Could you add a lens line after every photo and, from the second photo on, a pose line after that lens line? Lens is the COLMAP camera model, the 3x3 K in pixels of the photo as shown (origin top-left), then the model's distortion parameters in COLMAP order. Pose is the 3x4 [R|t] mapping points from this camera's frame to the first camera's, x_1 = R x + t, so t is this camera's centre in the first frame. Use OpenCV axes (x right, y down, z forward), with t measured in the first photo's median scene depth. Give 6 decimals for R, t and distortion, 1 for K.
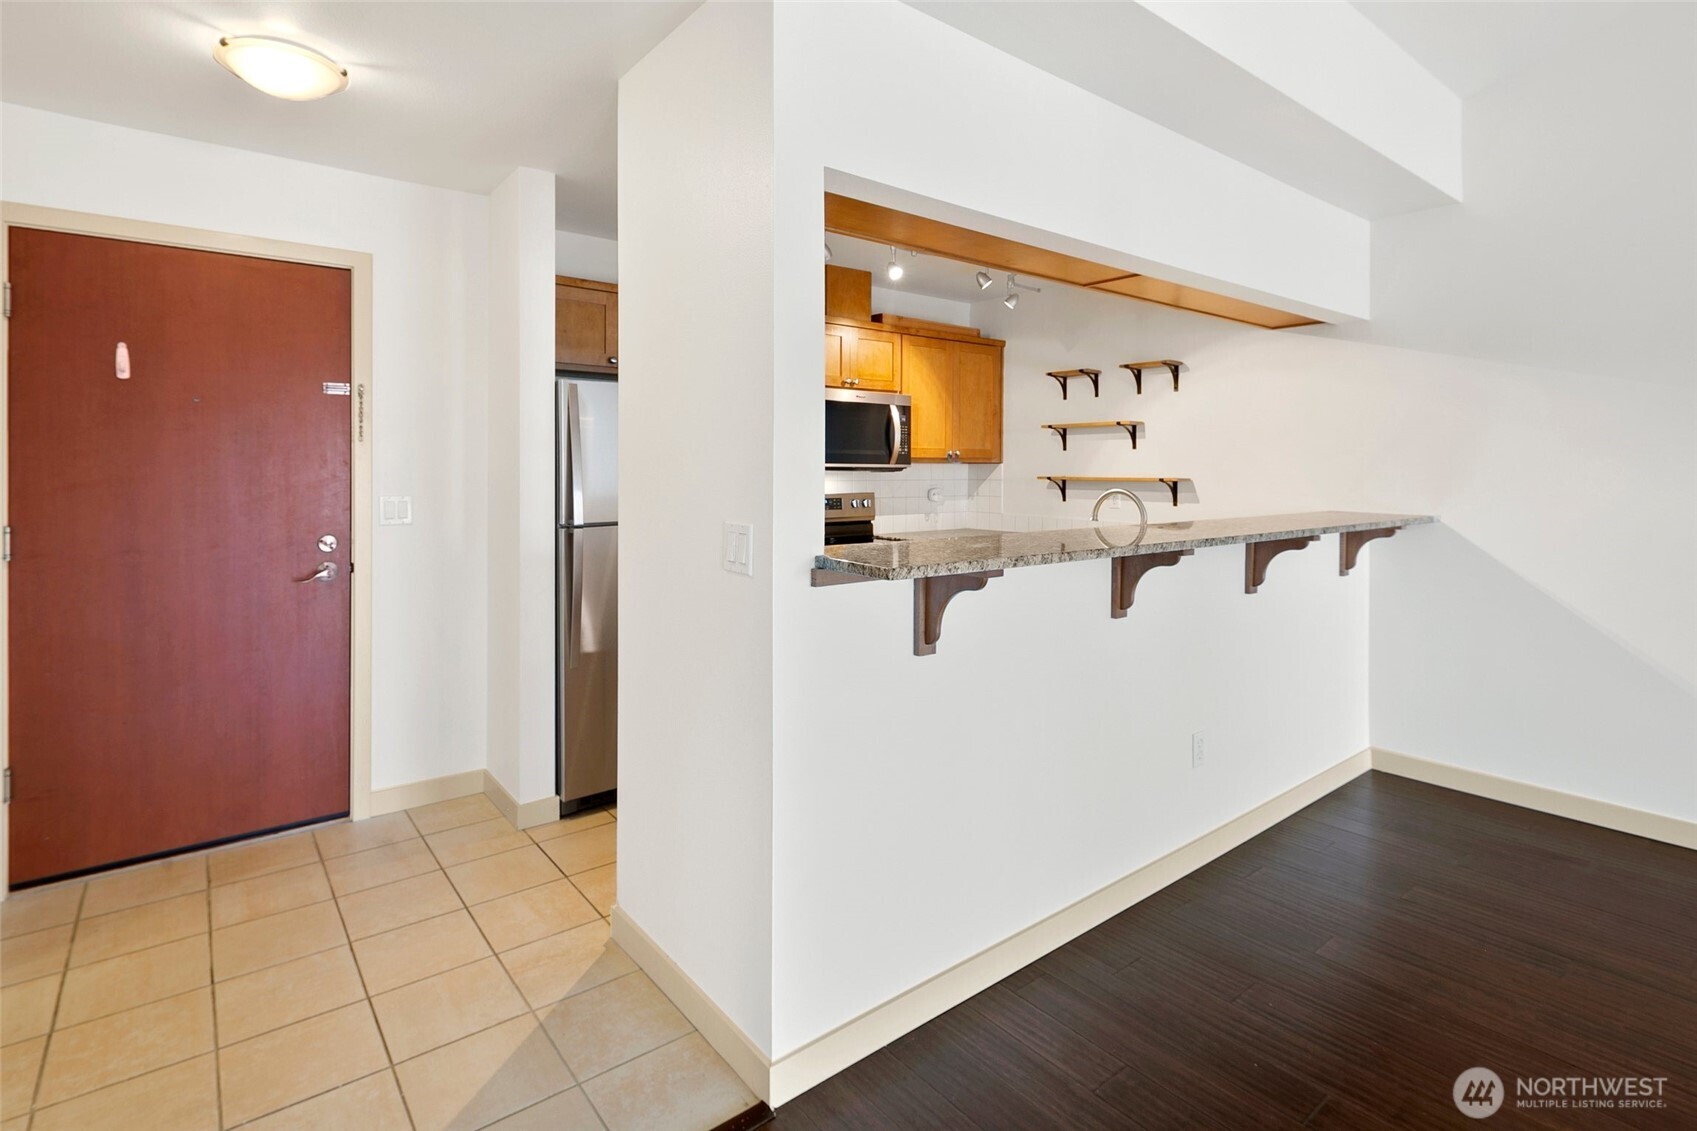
lens RADIAL K [[837.6, 0, 842.4], [0, 837.6, 473.0], [0, 0, 1]] dist [0.001298, -0.000132]
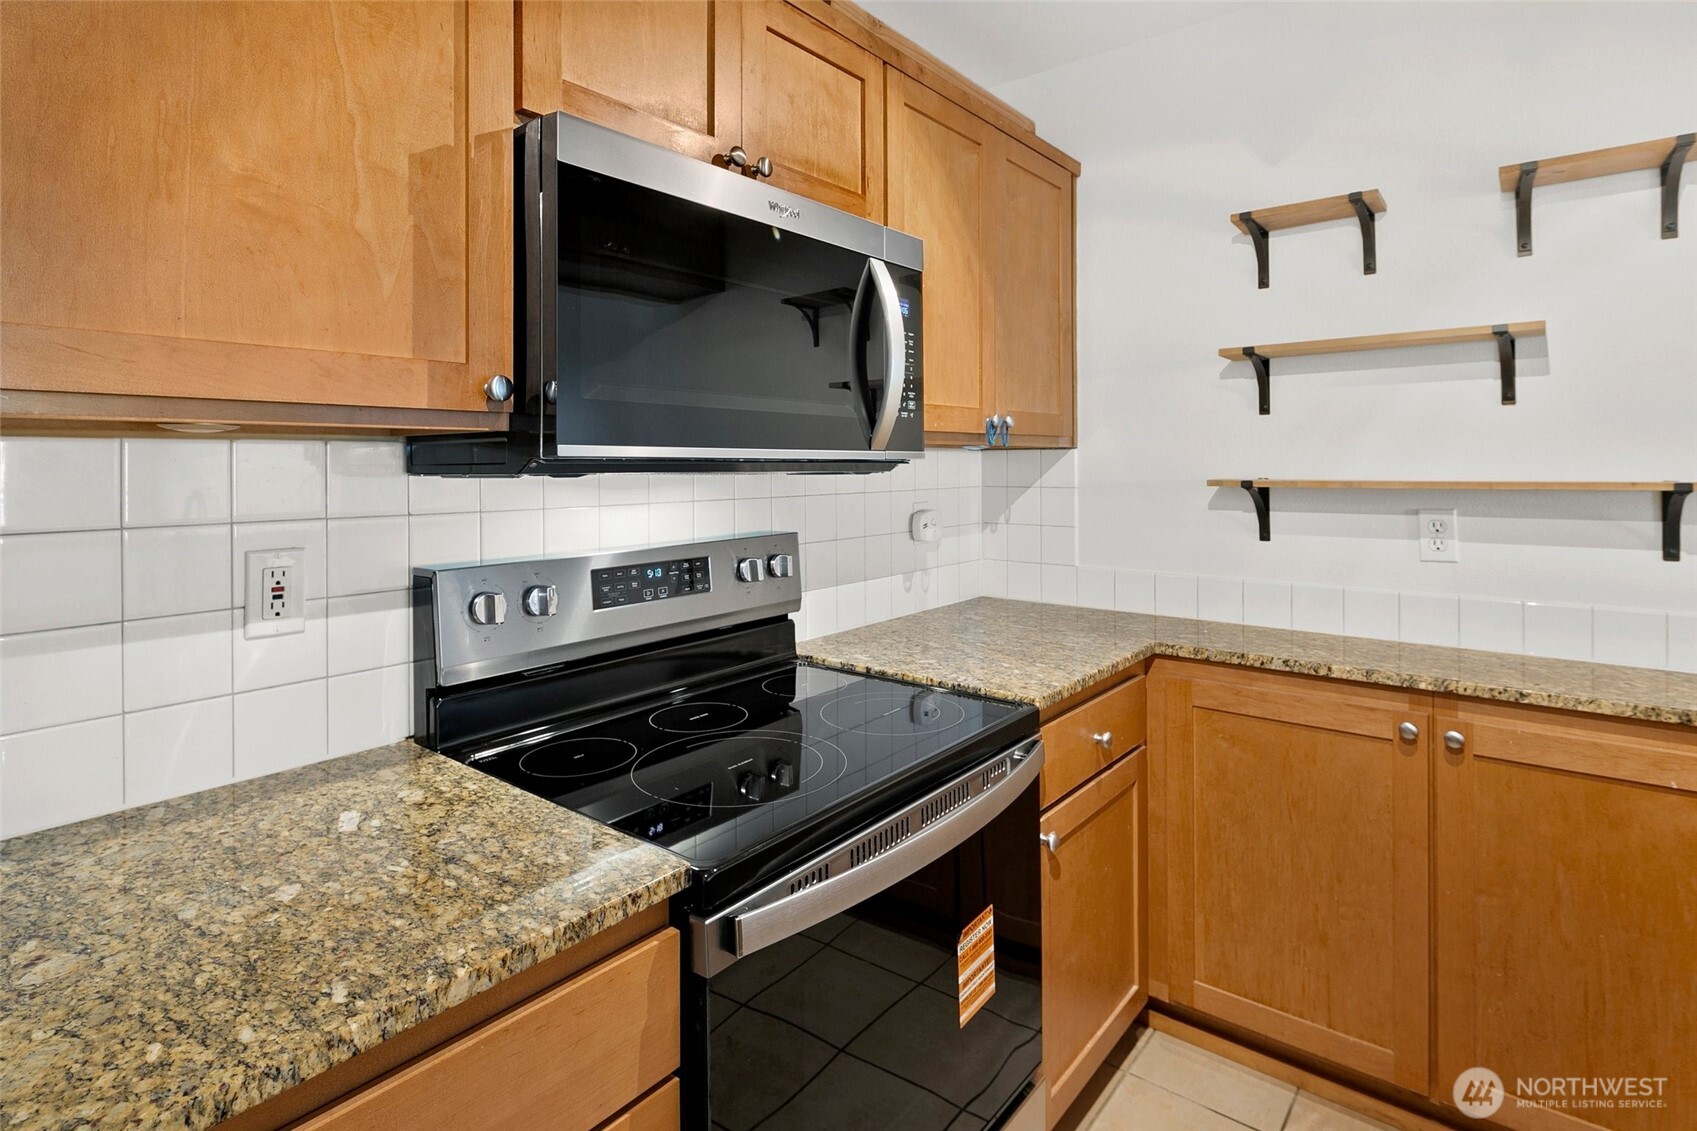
lens RADIAL K [[859.9, 0, 854.2], [0, 859.9, 461.1], [0, 0, 1]] dist [0.000155, -0.001537]
pose [[0.975031, -0.011692, 0.221759, -0.020231], [0.013746, 0.999876, -0.007721, -0.003816], [-0.221641, 0.010577, 0.975071, 0.709434]]
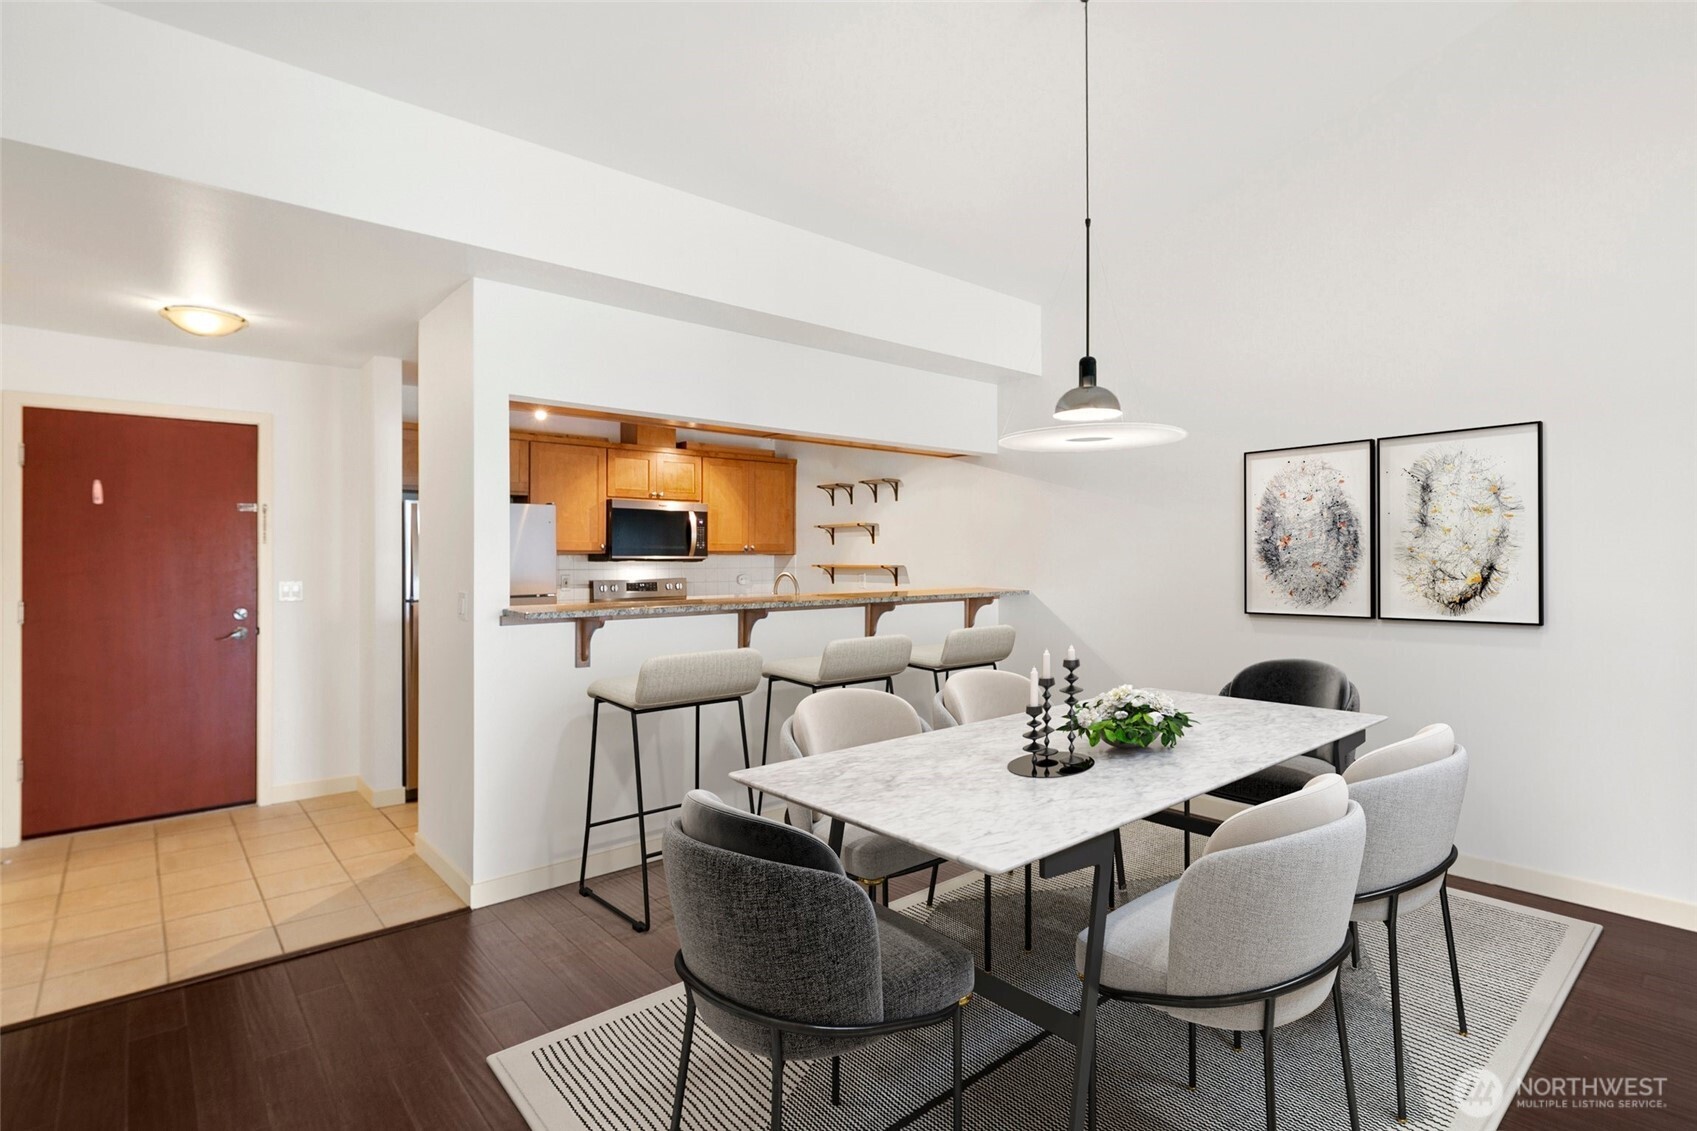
lens RADIAL K [[835.4, 0, 848.9], [0, 835.4, 554.0], [0, 0, 1]] dist [-0.001571, -0.000635]
pose [[0.998904, -0.005932, 0.046428, 0.253590], [0.006440, 0.999921, -0.010800, 0.001847], [-0.046361, 0.011087, 0.998863, -0.336935]]
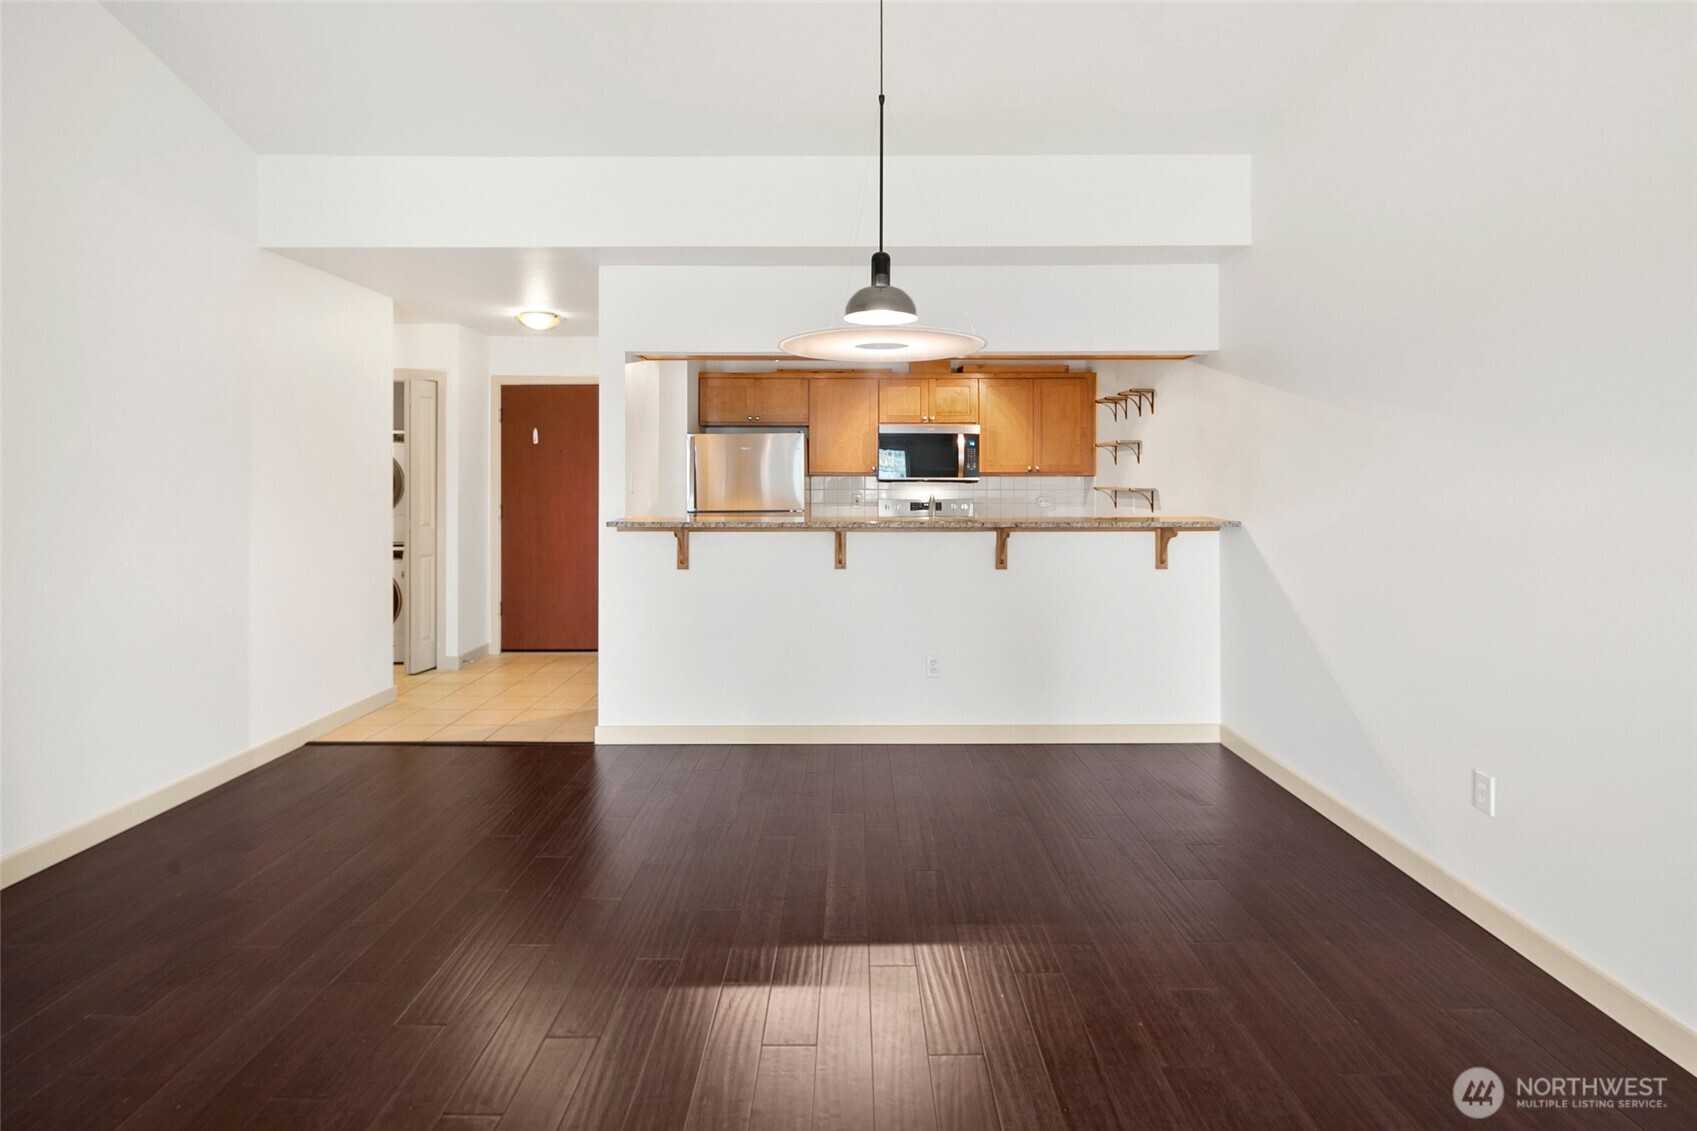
lens RADIAL K [[828.6, 0, 848.3], [0, 828.6, 481.9], [0, 0, 1]] dist [0.002281, 0.000045]
pose [[0.784622, -0.002439, -0.619969, 0.768006], [0.000117, 0.999993, -0.003786, 0.001663], [0.619974, 0.002898, 0.784617, -0.169000]]
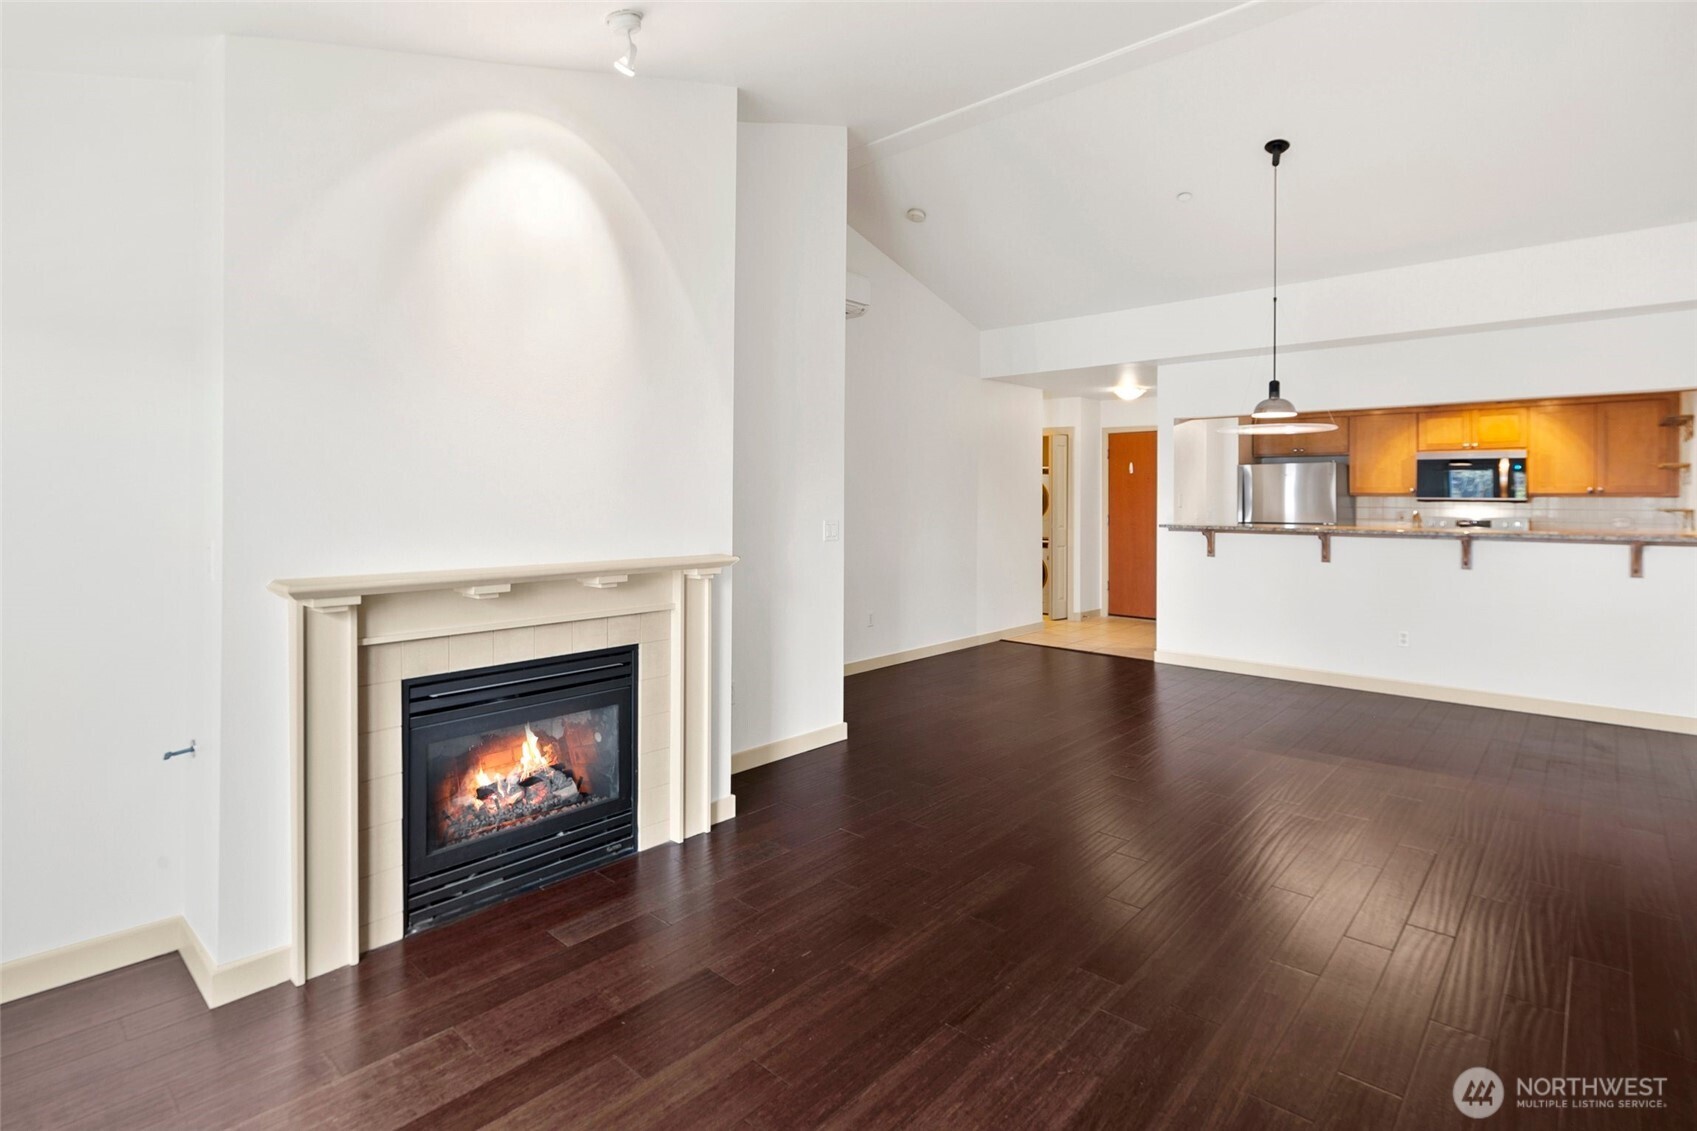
lens RADIAL K [[828.6, 0, 848.3], [0, 828.6, 481.9], [0, 0, 1]] dist [0.002281, 0.000045]
pose [[0.170118, -0.019446, -0.985232, 1.358765], [-0.007566, 0.999750, -0.021038, 0.000899], [0.985395, 0.011033, 0.169928, -0.420849]]
